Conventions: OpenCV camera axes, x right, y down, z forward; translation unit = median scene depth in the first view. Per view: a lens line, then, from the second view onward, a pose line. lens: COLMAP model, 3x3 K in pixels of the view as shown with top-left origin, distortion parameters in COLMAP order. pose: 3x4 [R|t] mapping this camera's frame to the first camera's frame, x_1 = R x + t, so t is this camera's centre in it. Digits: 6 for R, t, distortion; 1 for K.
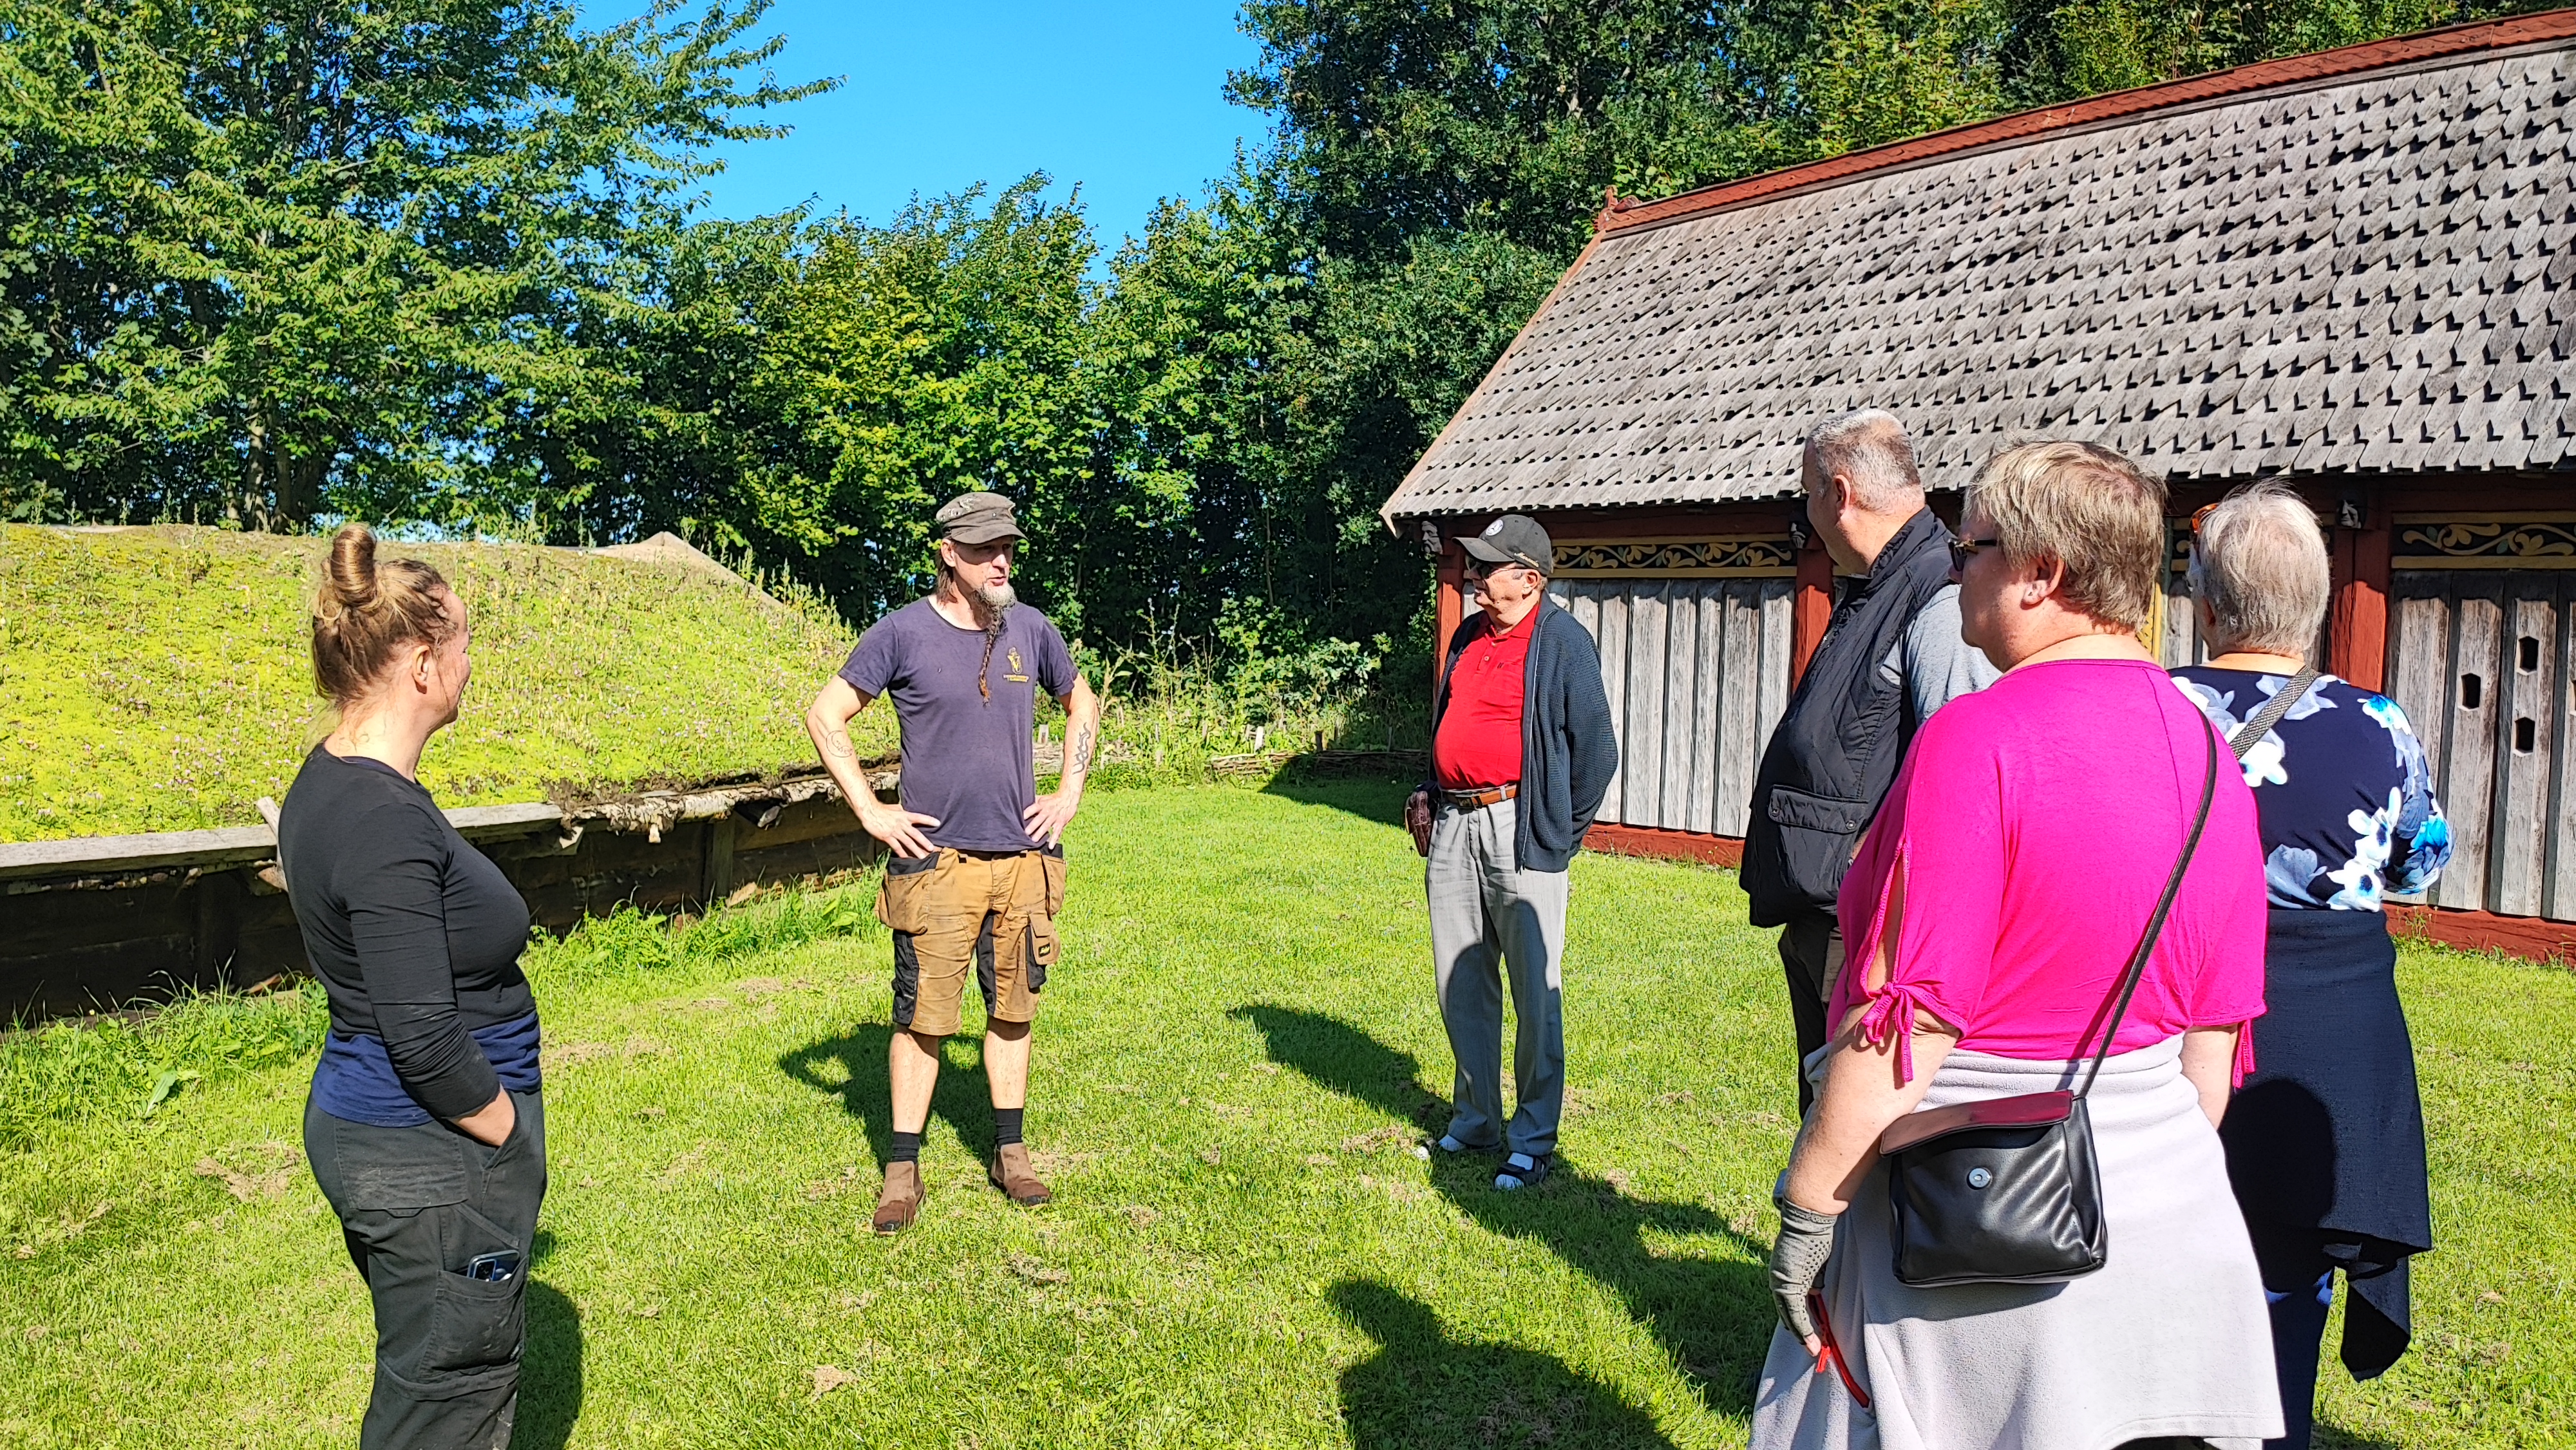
lens RADIAL K [[1922.0, 0, 1332.3], [0, 1922.0, 743.2], [0, 0, 1]] dist [-0.083482, 0.000790]
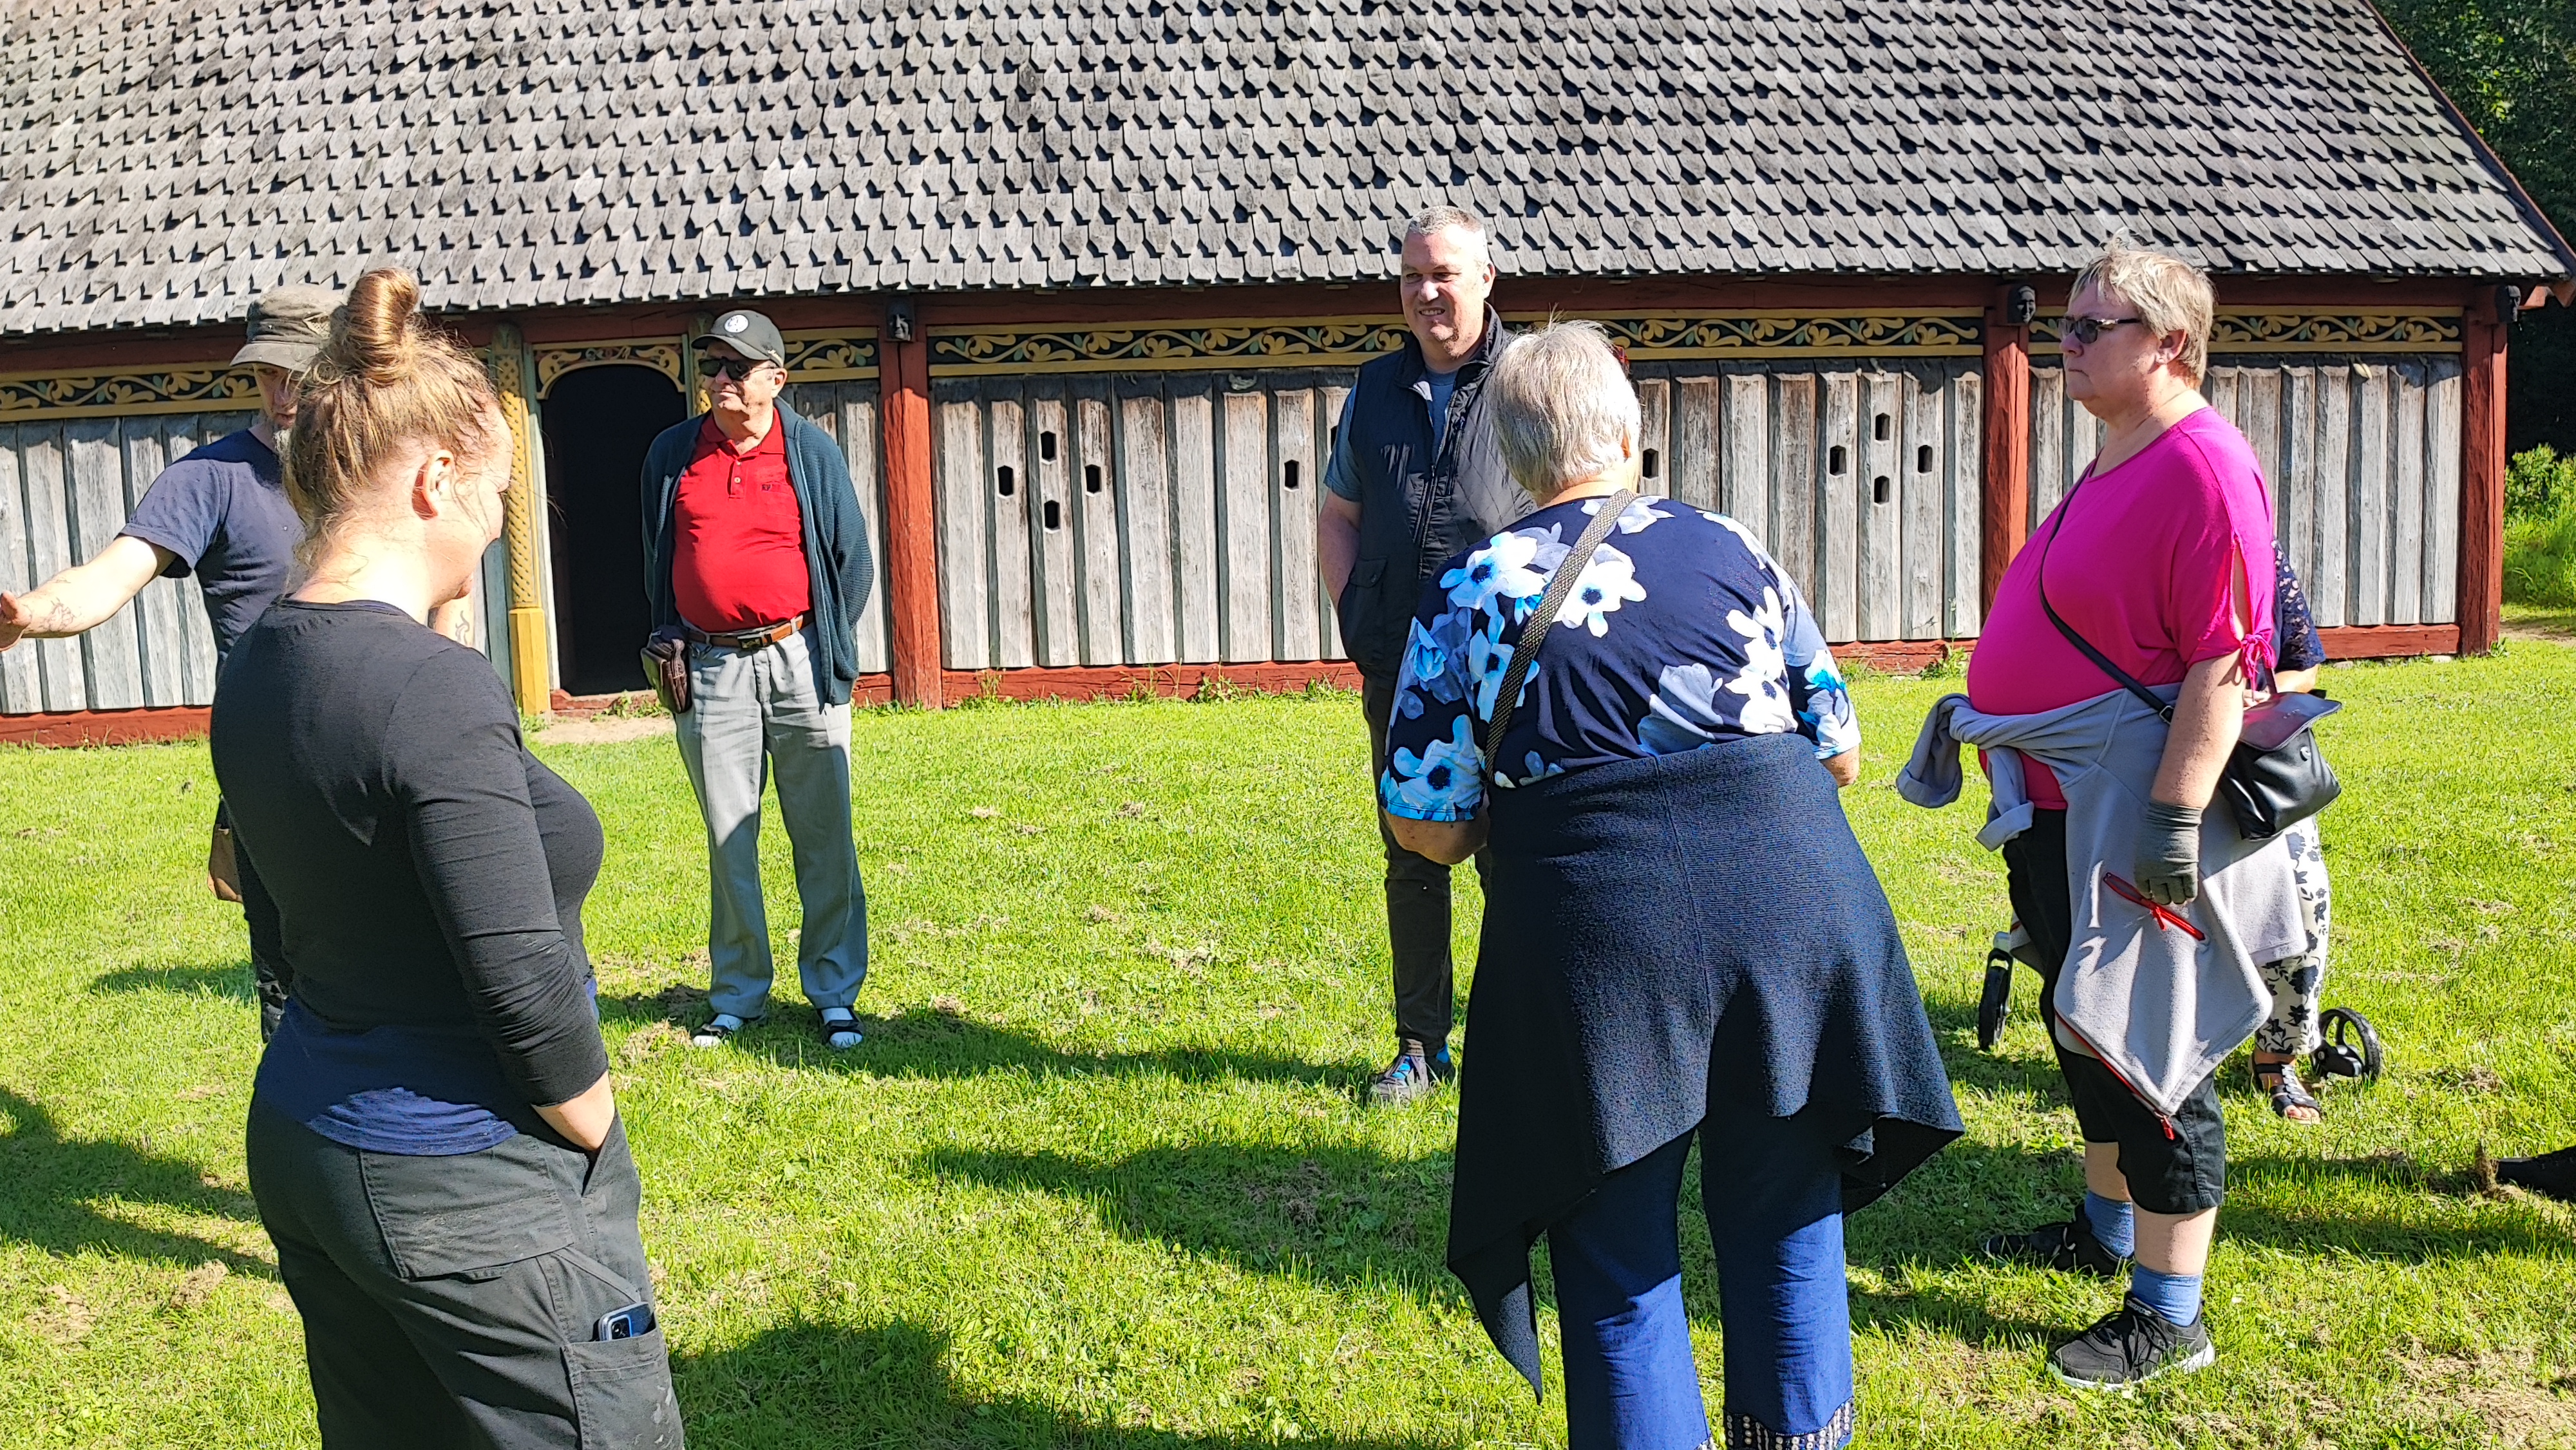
lens RADIAL K [[1922.0, 0, 1230.7], [0, 1922.0, 752.1], [0, 0, 1]] dist [-0.083482, 0.000790]
pose [[0.618770, -0.161030, 0.768891, -0.191298], [0.088971, 0.986833, 0.135074, -0.007517], [-0.780518, -0.015171, 0.624950, 0.106763]]
